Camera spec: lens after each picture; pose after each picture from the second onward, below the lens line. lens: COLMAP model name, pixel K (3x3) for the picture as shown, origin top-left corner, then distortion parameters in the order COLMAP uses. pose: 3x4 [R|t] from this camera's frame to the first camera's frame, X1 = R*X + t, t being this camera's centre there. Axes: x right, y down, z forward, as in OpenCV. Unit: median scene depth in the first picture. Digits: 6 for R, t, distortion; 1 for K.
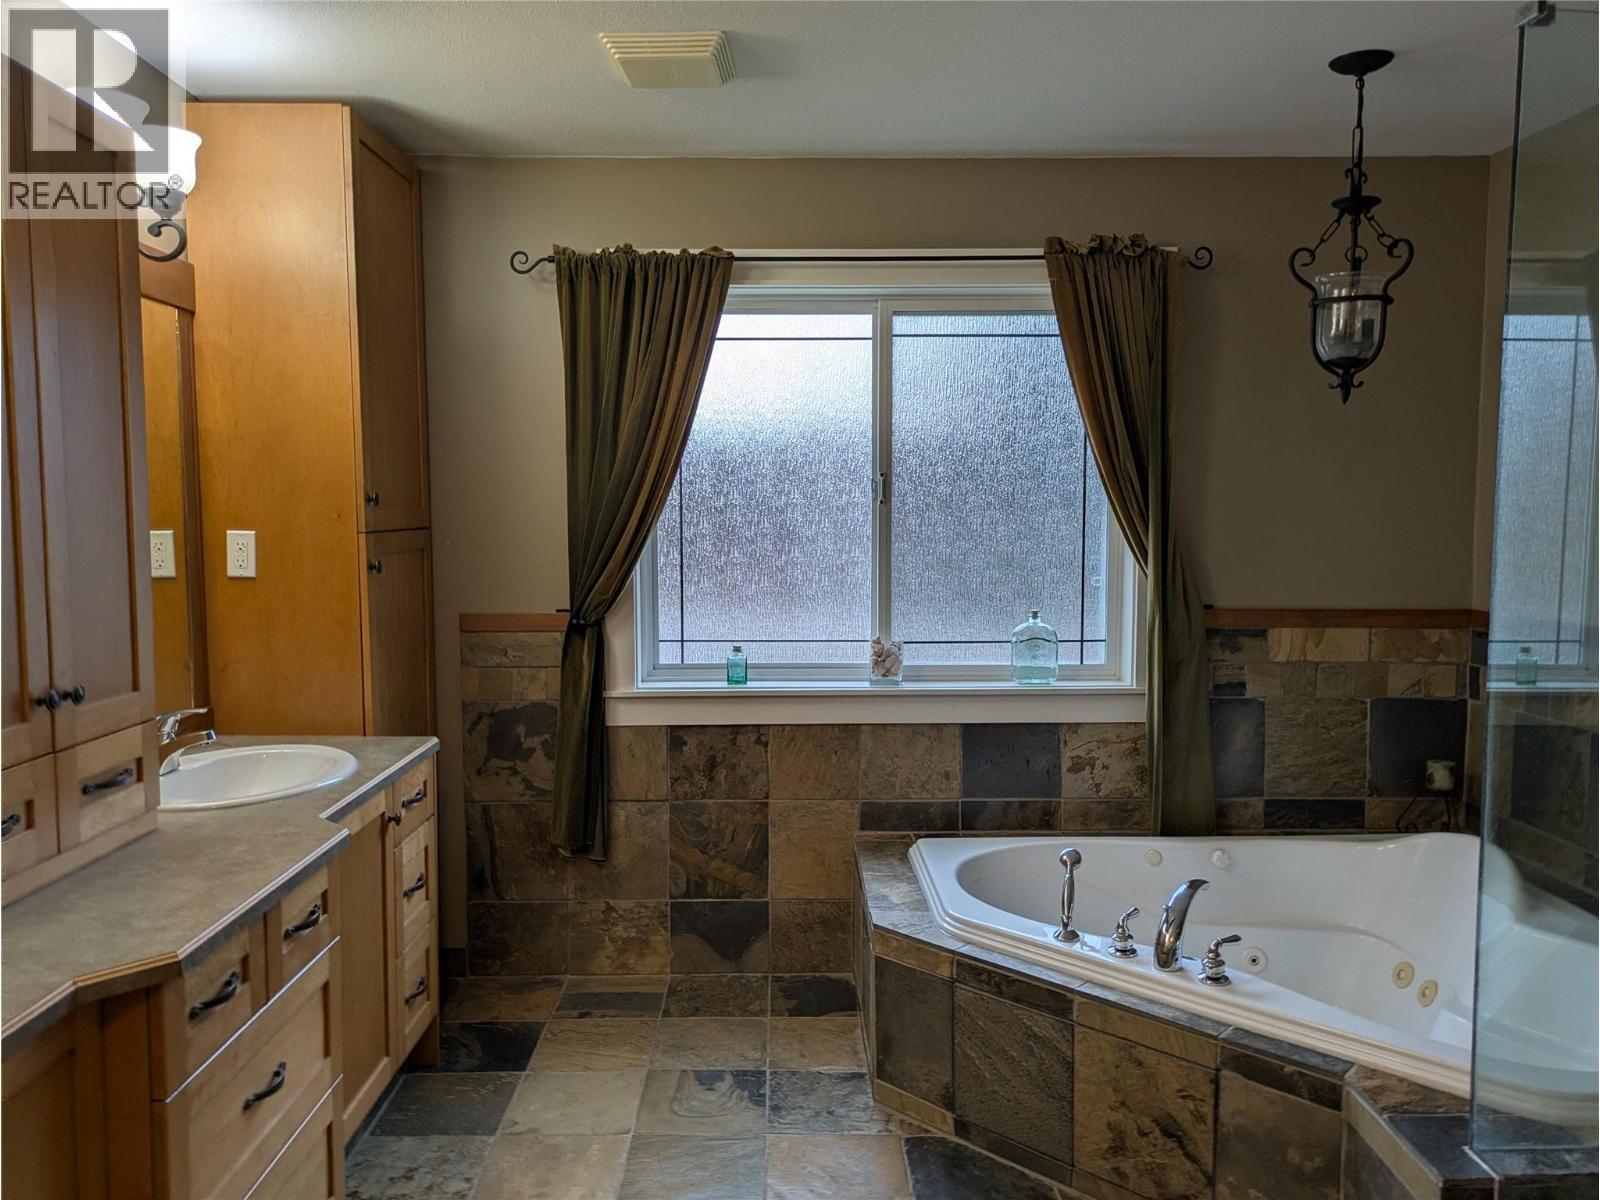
lens RADIAL K [[1207.4, 0, 799.1], [0, 1207.4, 597.0], [0, 0, 1]] dist [0.015399, 0.003277]
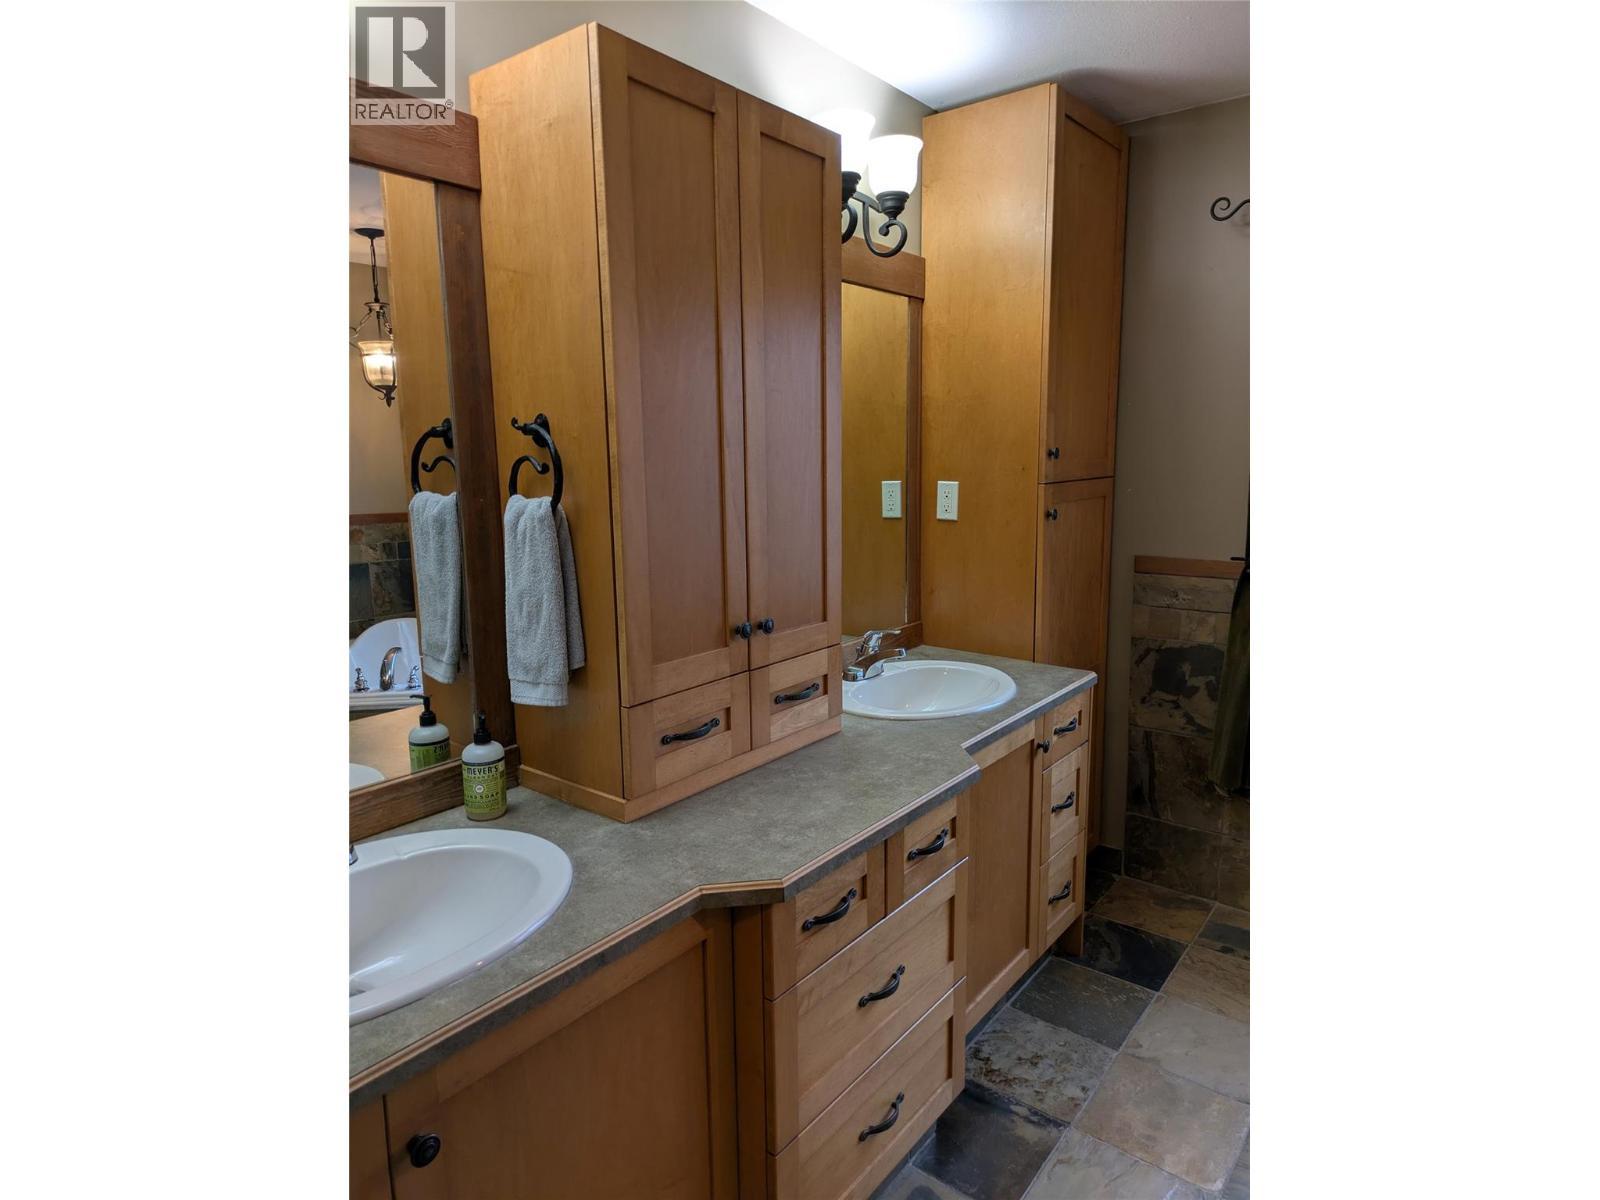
lens RADIAL K [[902.2, 0, 801.2], [0, 902.2, 600.6], [0, 0, 1]] dist [0.024431, -0.006754]
pose [[0.777124, 0.090825, -0.622759, -0.003083], [-0.031630, 0.993918, 0.105486, -0.028724], [0.628552, -0.062277, 0.775270, 0.220806]]
